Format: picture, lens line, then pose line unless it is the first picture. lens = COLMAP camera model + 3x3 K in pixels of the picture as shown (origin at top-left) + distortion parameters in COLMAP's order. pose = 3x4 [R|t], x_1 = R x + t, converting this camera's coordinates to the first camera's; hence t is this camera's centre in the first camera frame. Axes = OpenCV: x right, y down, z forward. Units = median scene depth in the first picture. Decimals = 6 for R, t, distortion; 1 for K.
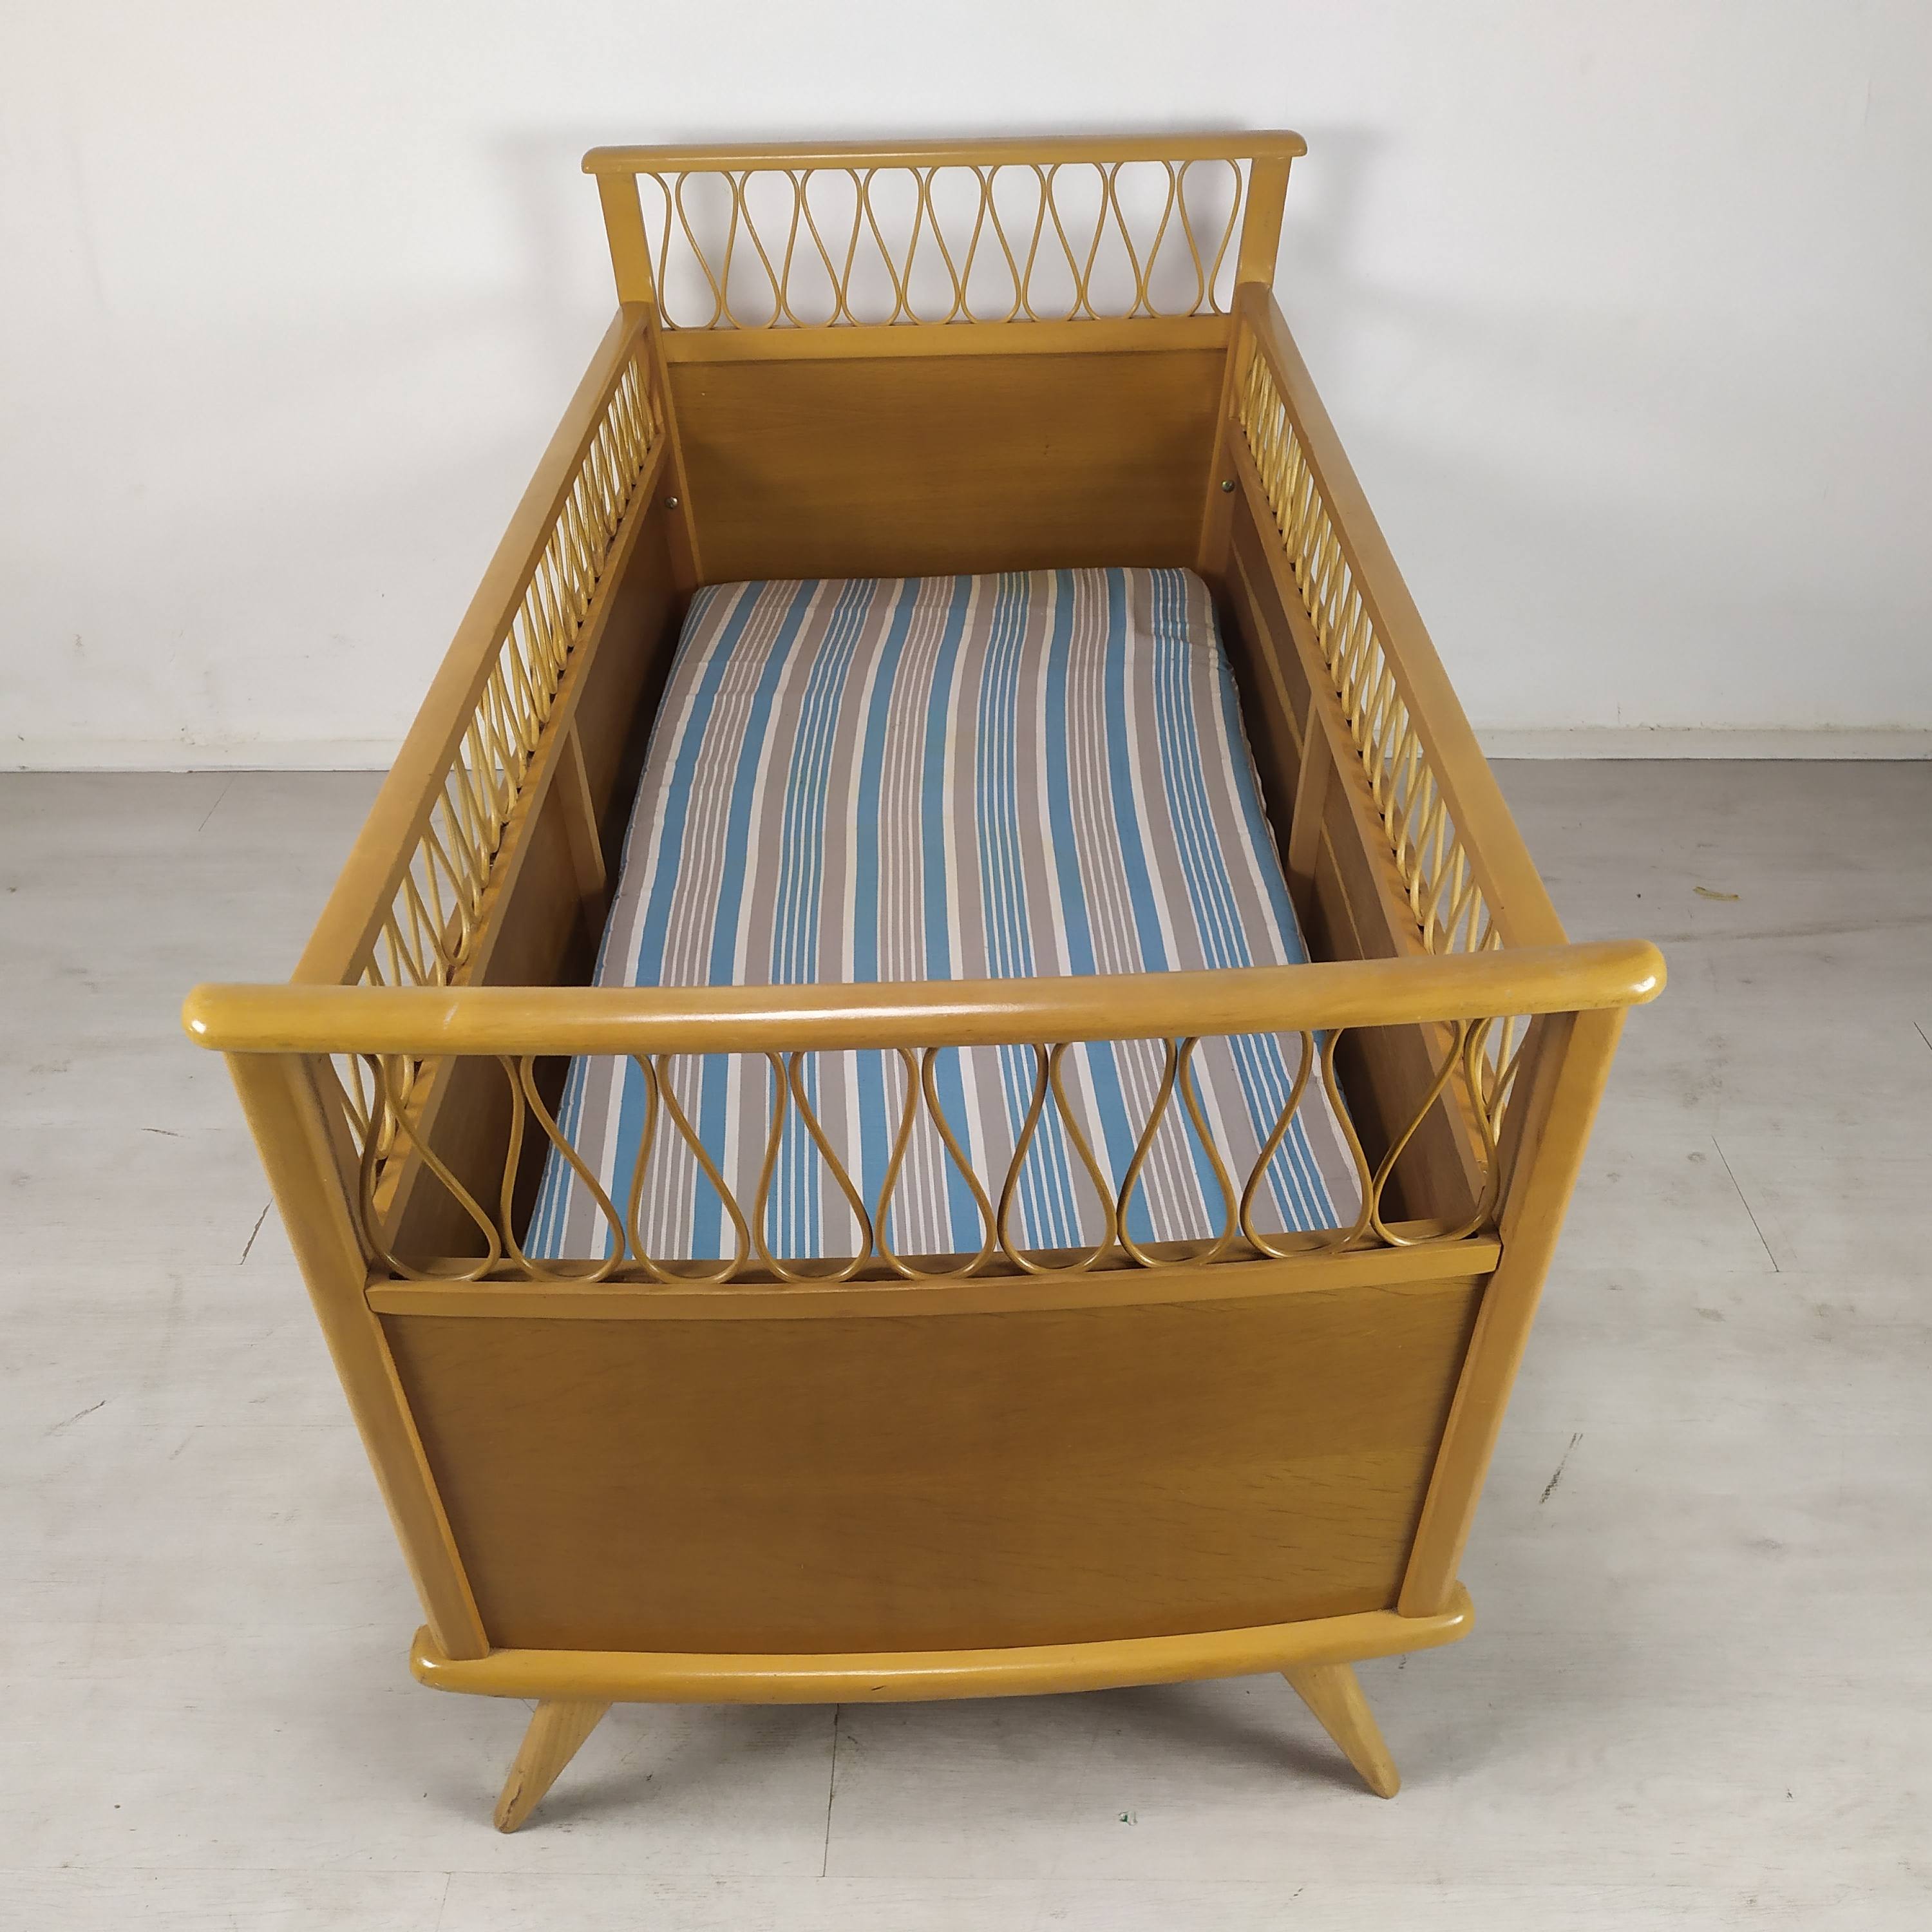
lens RADIAL K [[1828.5, 0, 978.6], [0, 1828.5, 955.1], [0, 0, 1]] dist [0.025828, 0.000000]
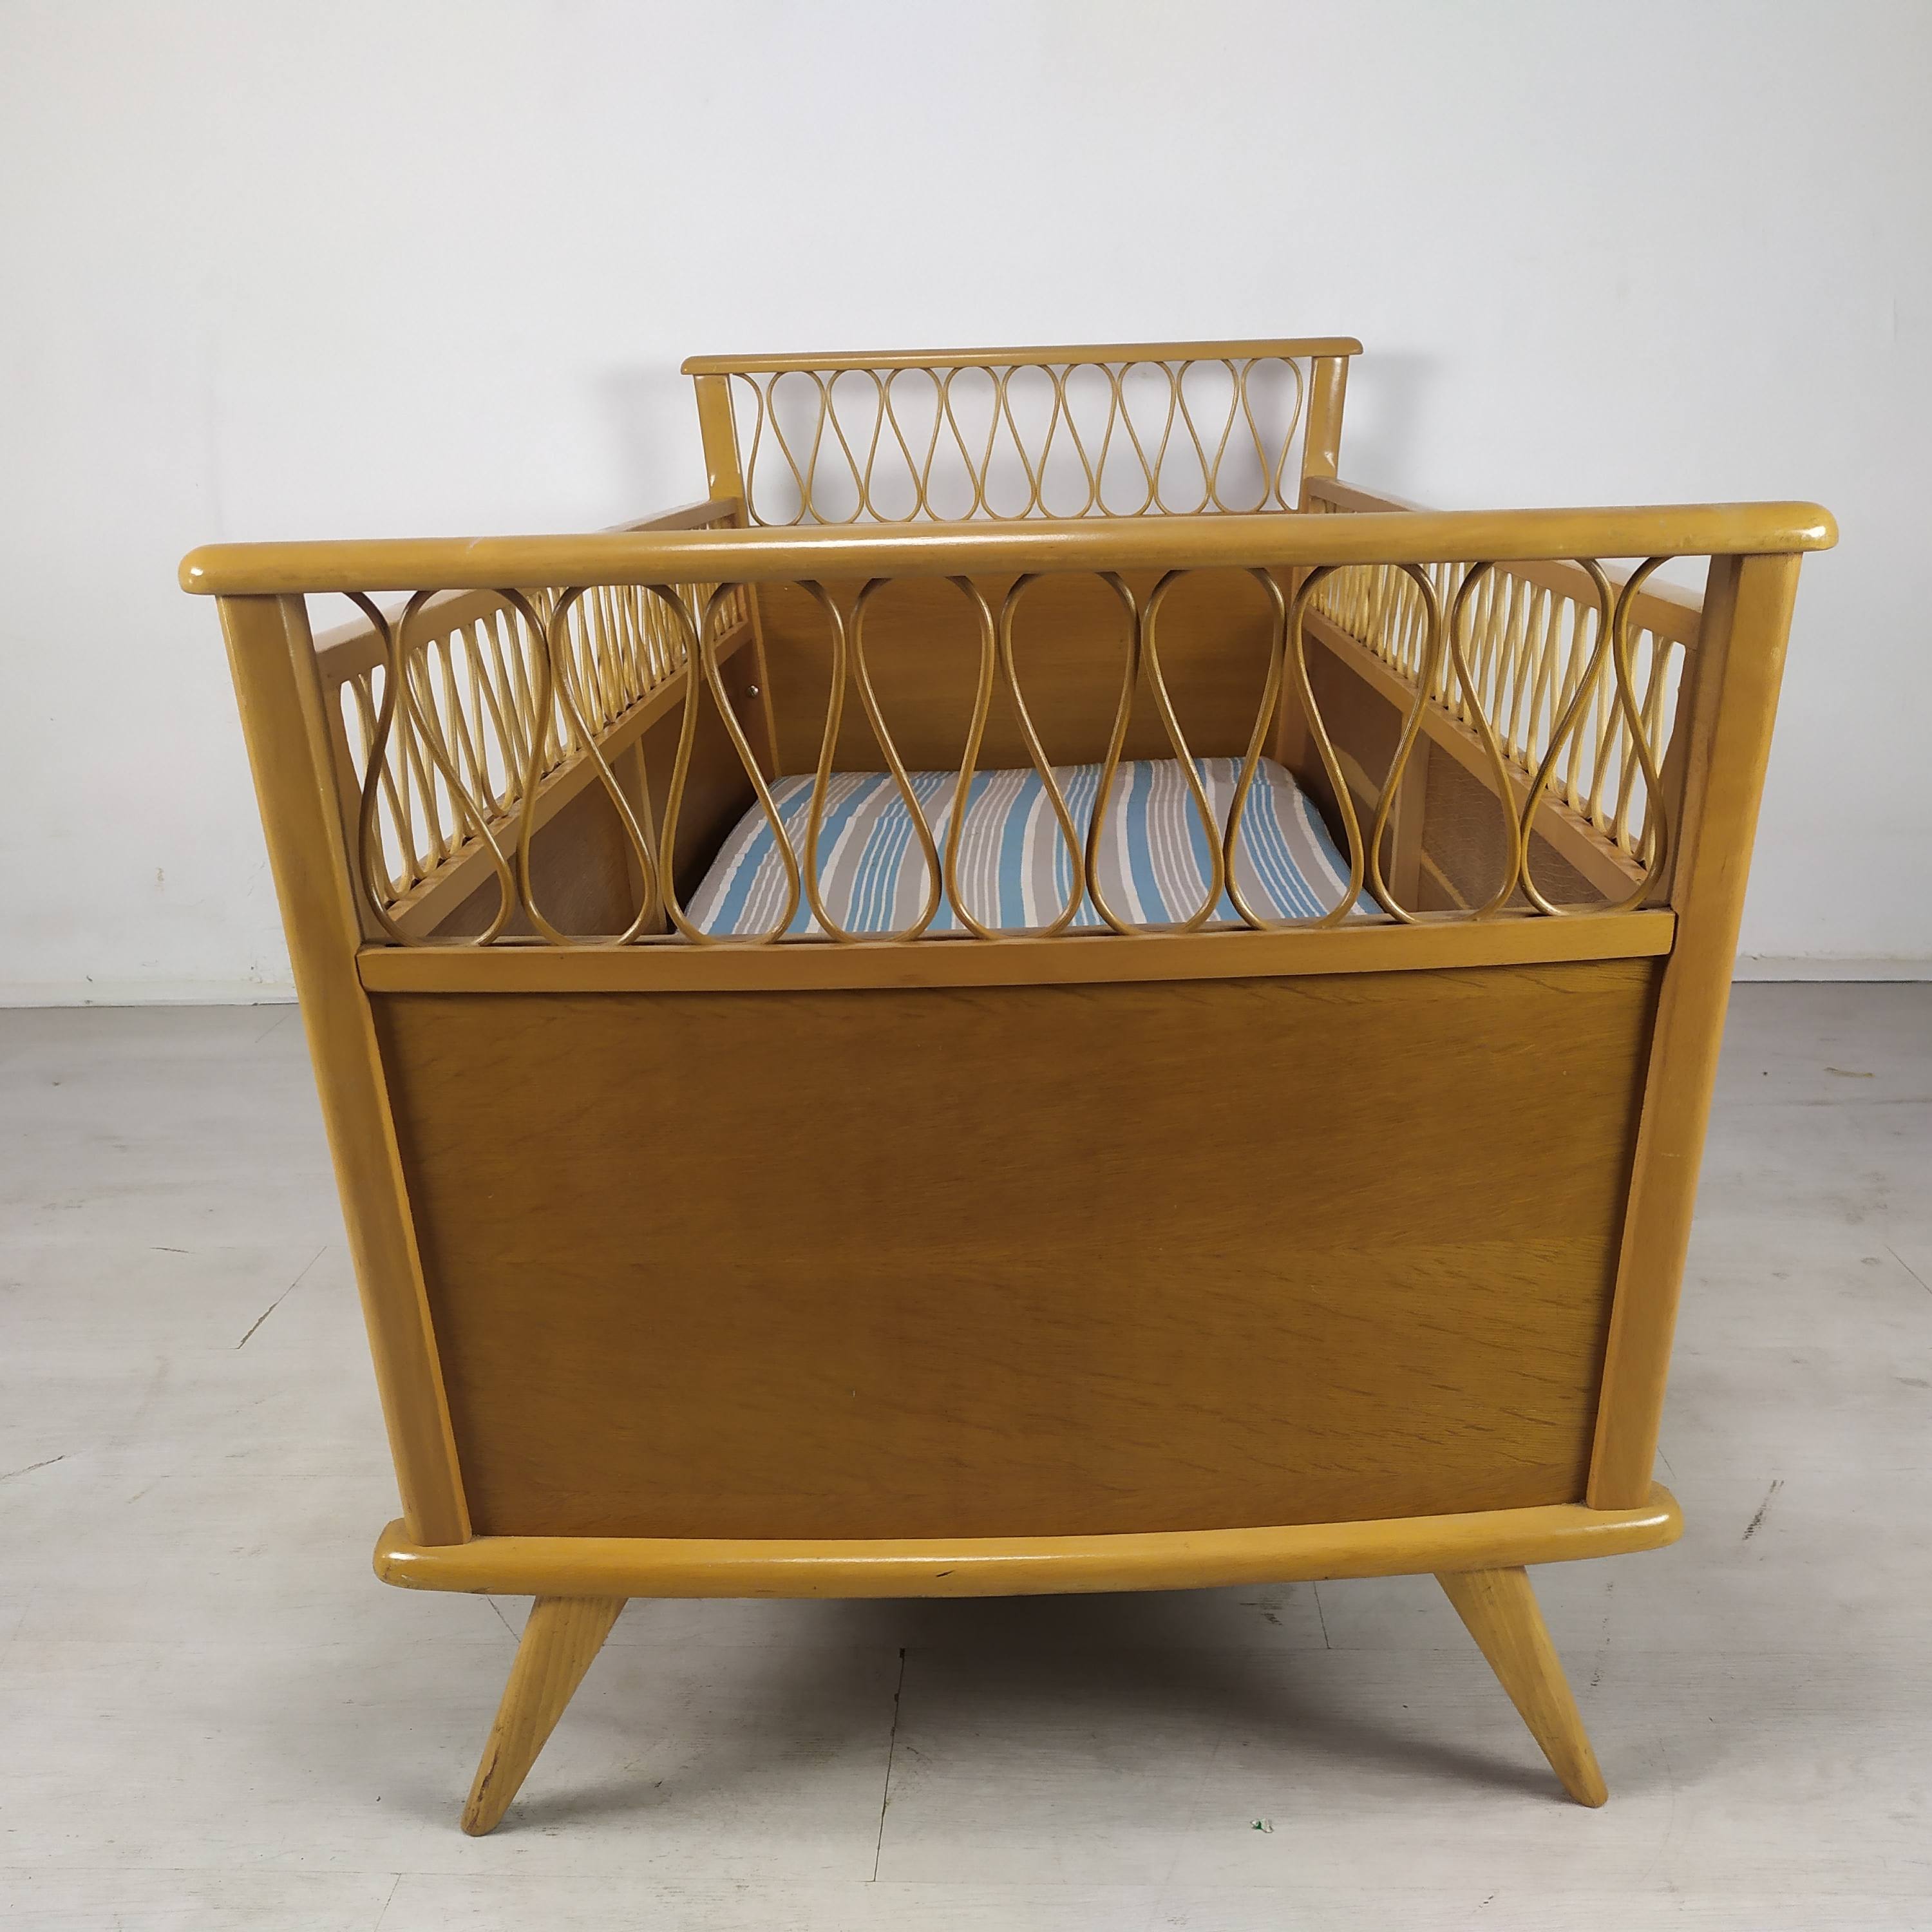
lens RADIAL K [[1828.5, 0, 1001.5], [0, 1828.5, 979.9], [0, 0, 1]] dist [0.025828, 0.000000]
pose [[0.999555, -0.008696, -0.028551, -0.004018], [0.000366, 0.960110, -0.279621, 0.329812], [0.029844, 0.279486, 0.959686, 0.136645]]
